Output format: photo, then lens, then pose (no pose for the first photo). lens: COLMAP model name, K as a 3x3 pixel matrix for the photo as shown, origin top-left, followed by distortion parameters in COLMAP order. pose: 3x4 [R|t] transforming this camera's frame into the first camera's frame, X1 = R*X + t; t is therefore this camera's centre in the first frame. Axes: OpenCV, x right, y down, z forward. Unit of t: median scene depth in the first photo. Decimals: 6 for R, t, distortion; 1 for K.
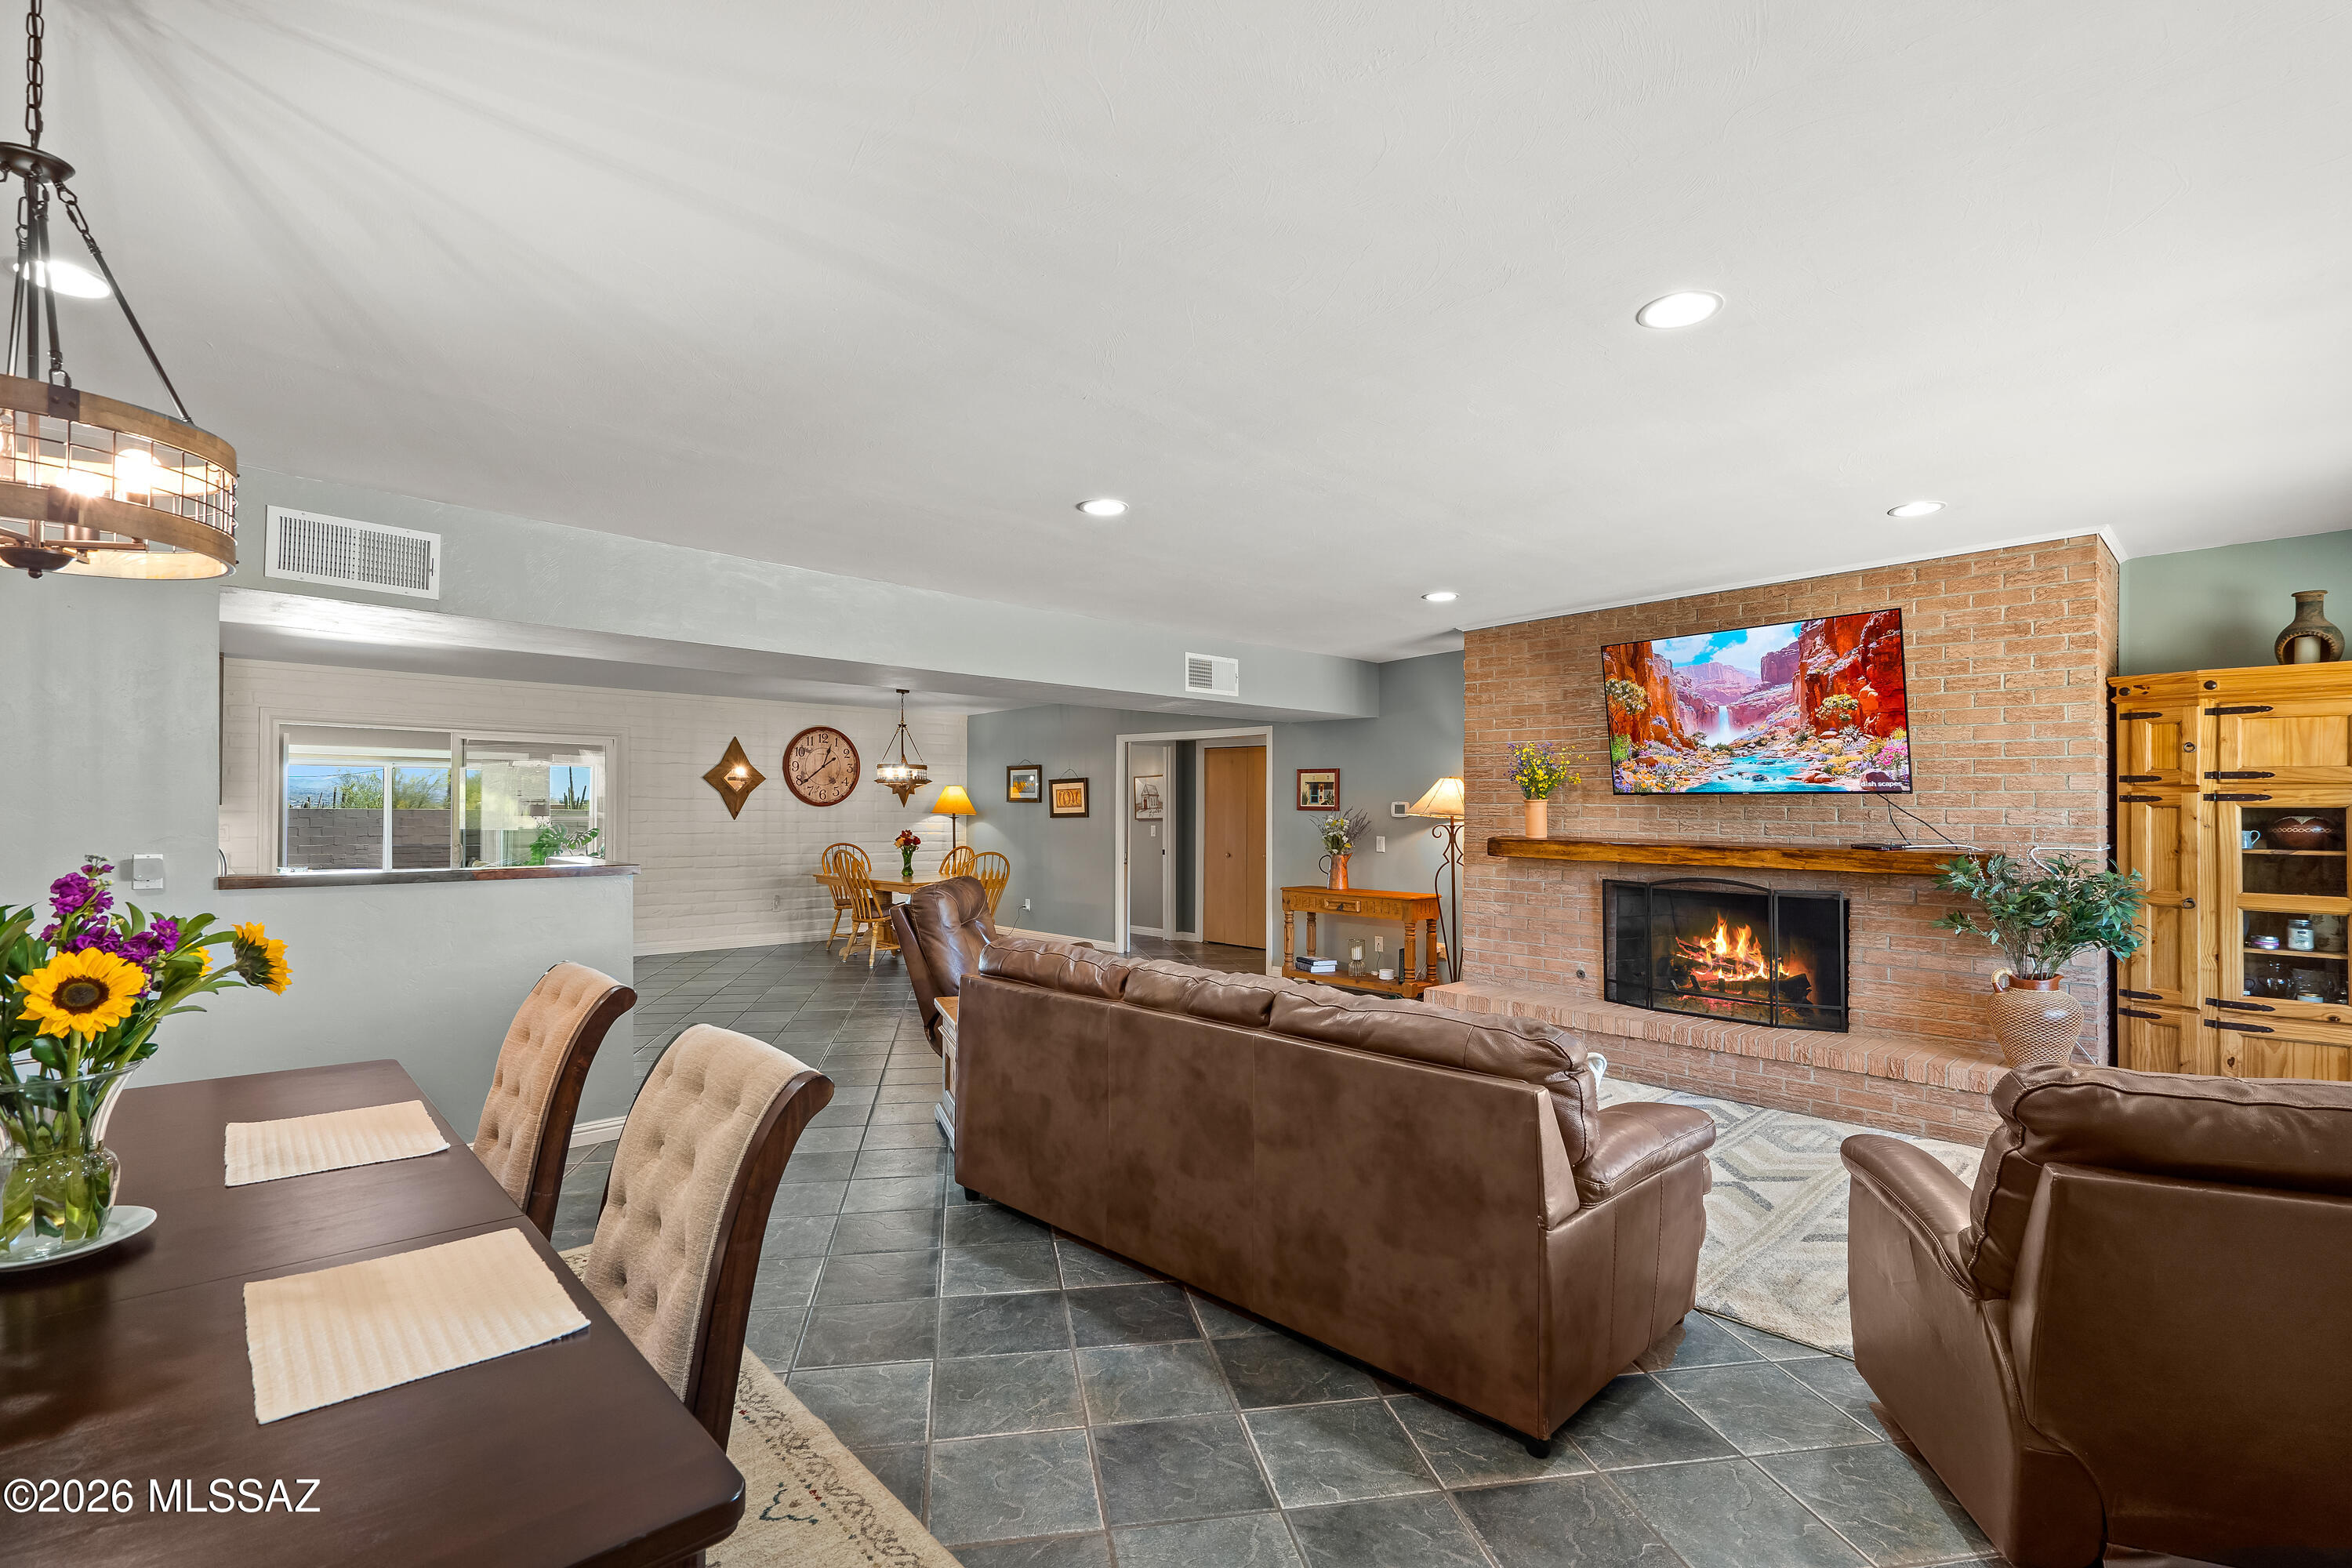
lens RADIAL K [[1079.0, 0, 1185.0], [0, 1079.0, 803.8], [0, 0, 1]] dist [-0.000558, 0.001563]
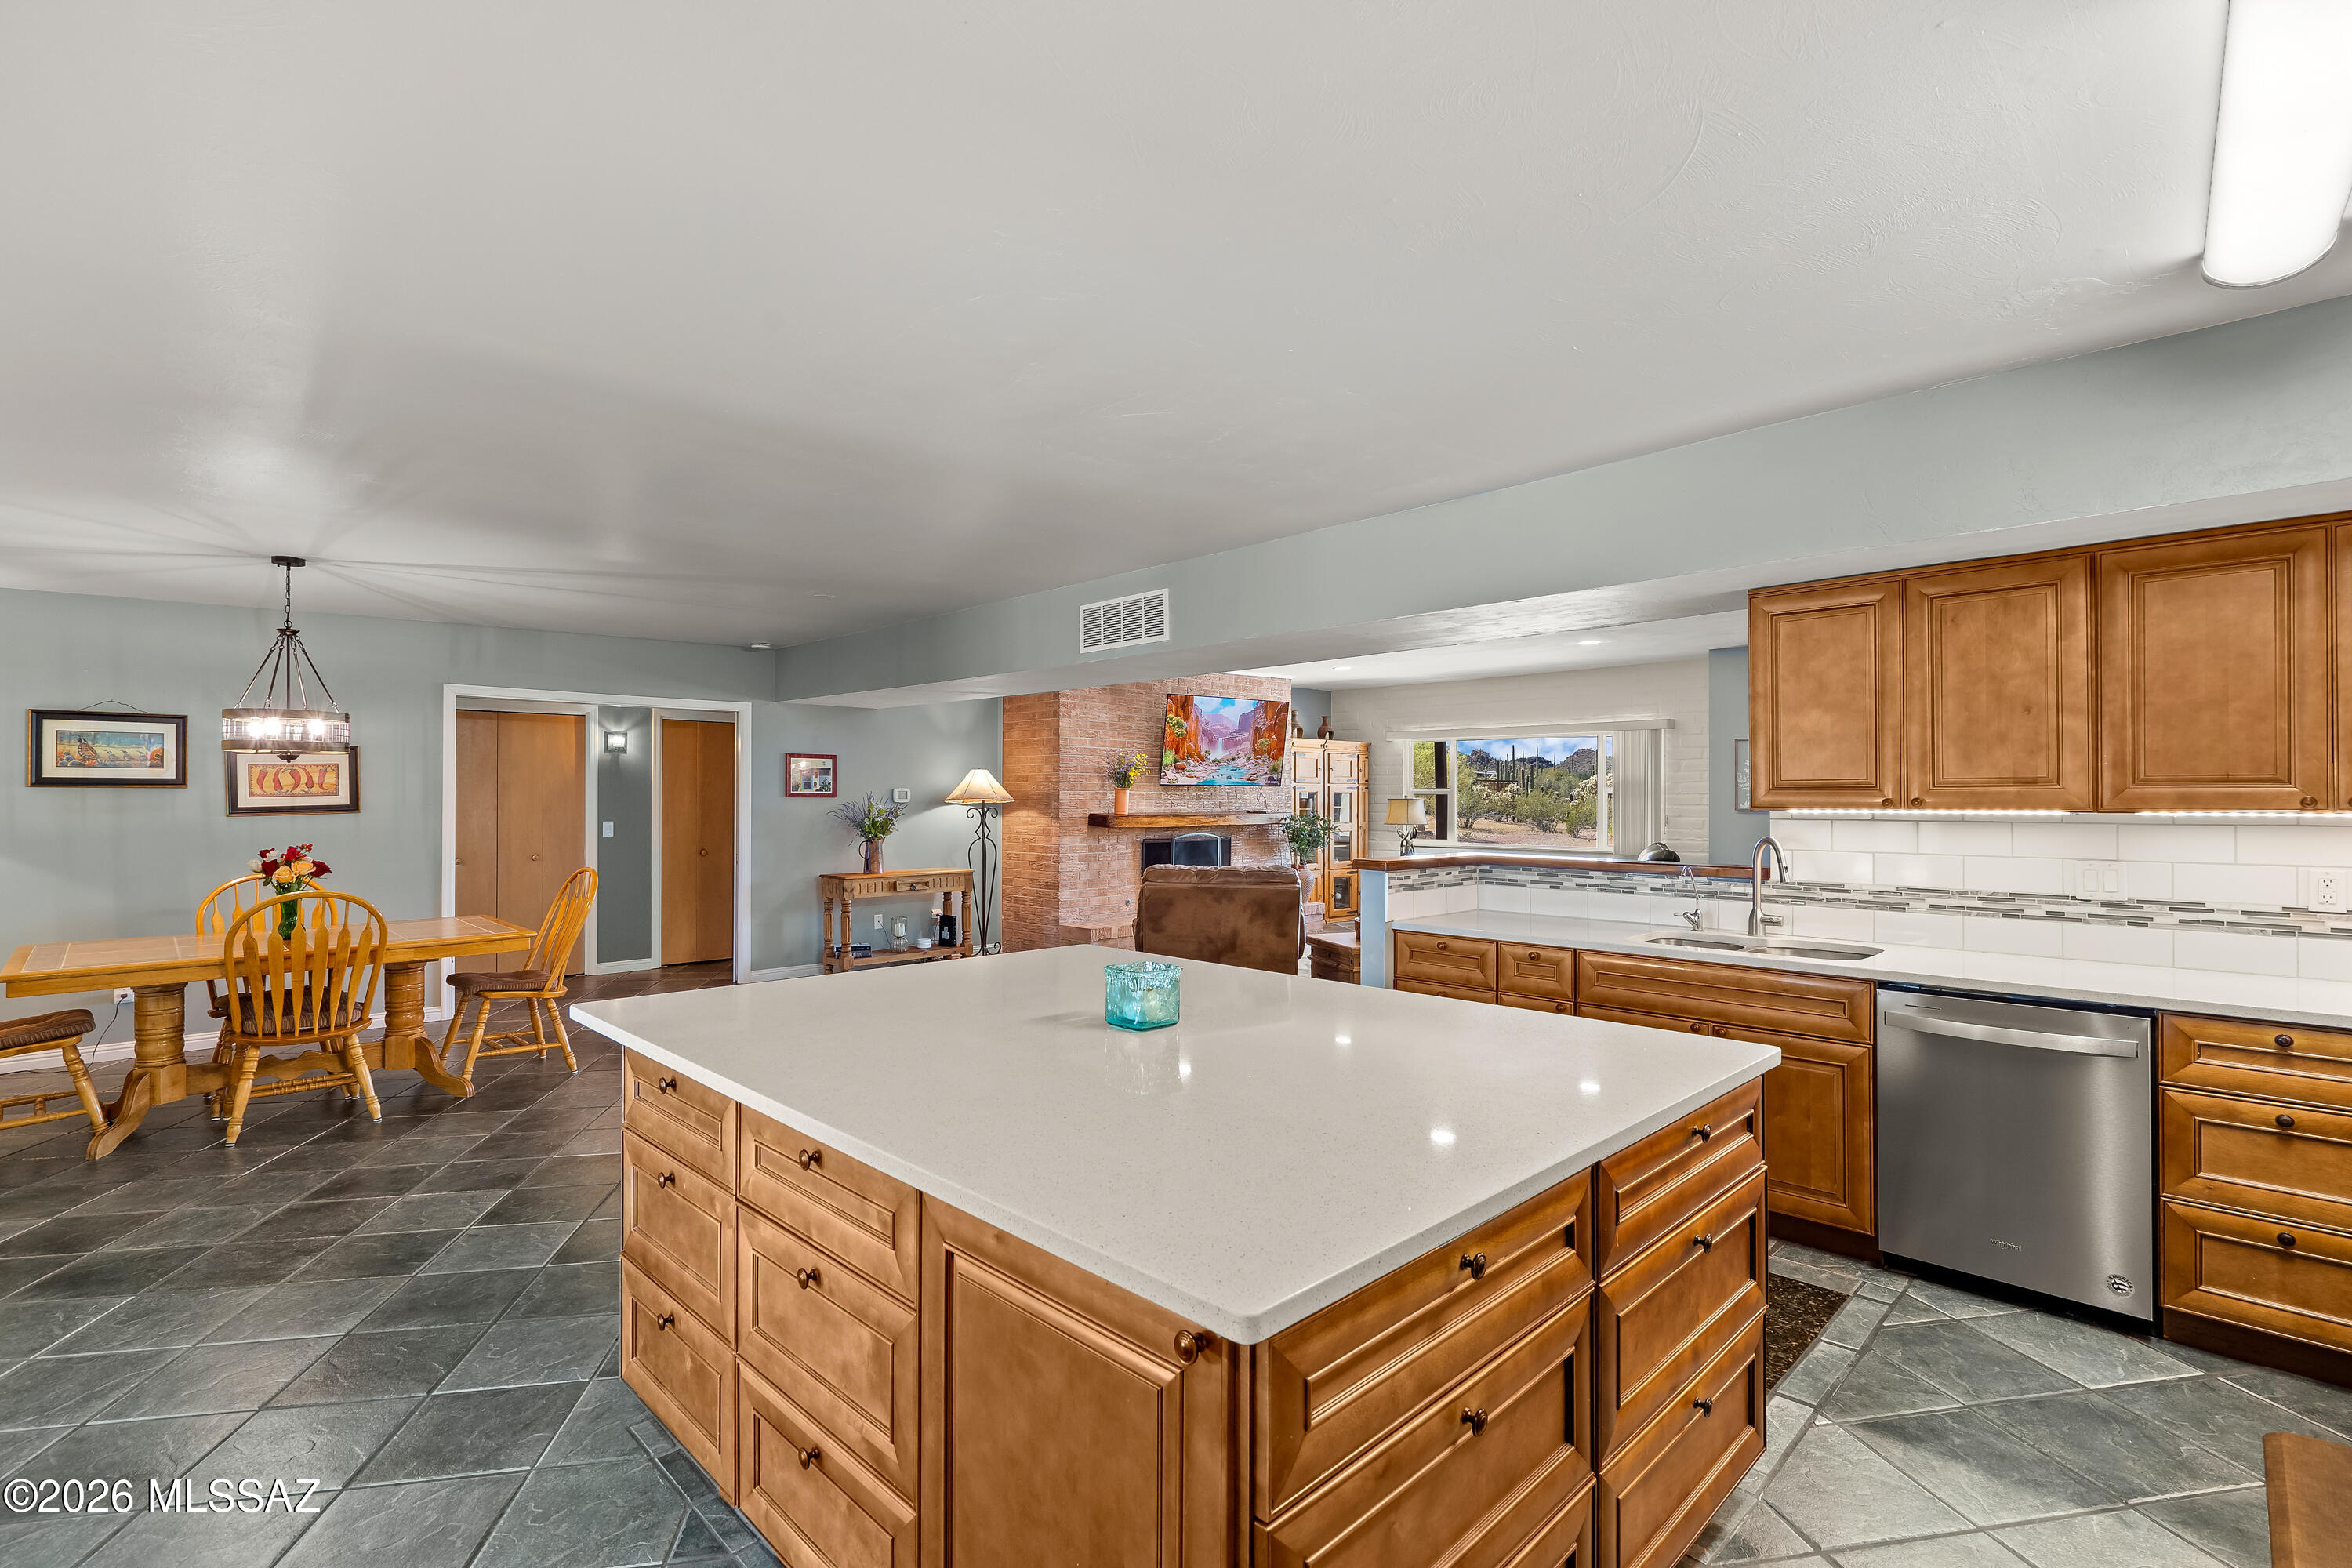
lens RADIAL K [[1079.0, 0, 1166.4], [0, 1079.0, 795.4], [0, 0, 1]] dist [-0.000558, 0.001563]
pose [[0.016123, -0.007983, 0.999838, -1.274605], [-0.004144, 0.999959, 0.008051, -0.006886], [-0.999861, -0.004273, 0.016089, 1.009612]]
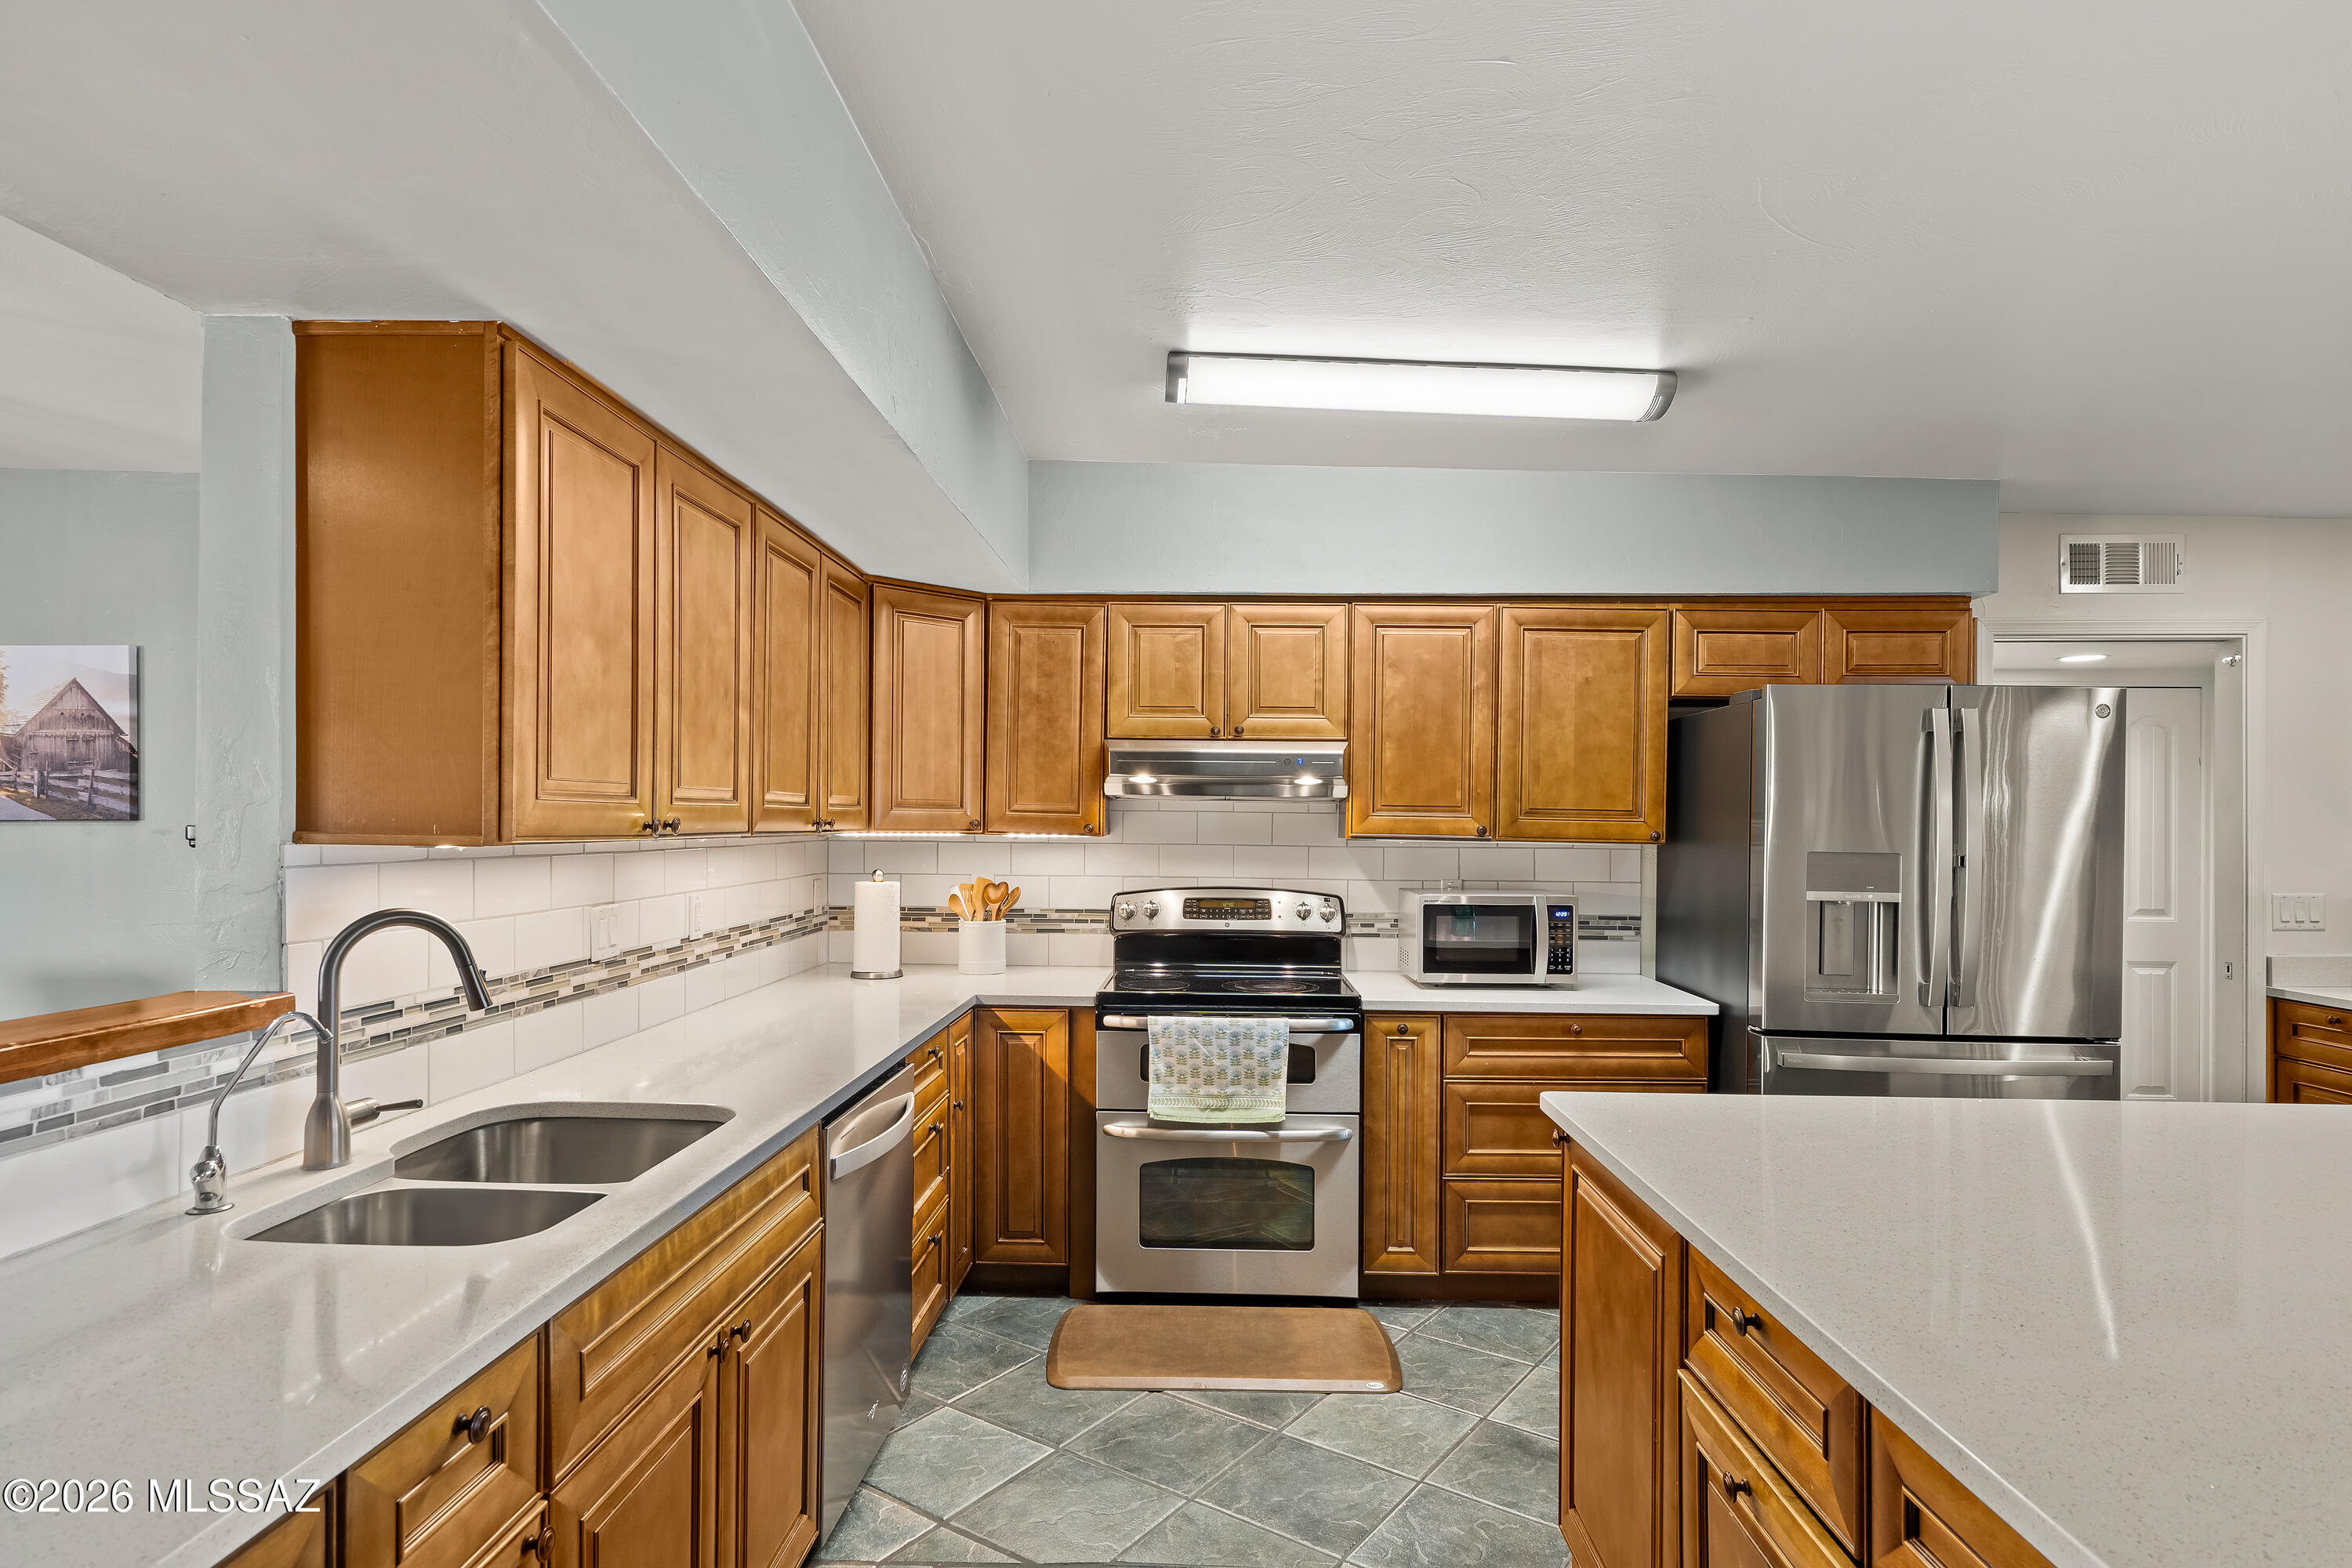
lens RADIAL K [[1227.3, 0, 1160.5], [0, 1227.3, 831.8], [0, 0, 1]] dist [0.008021, -0.002664]
pose [[-0.734964, -0.012805, -0.677985, -0.525761], [-0.013688, 0.999898, -0.004047, 0.001819], [0.677968, 0.006305, -0.735064, 1.010308]]
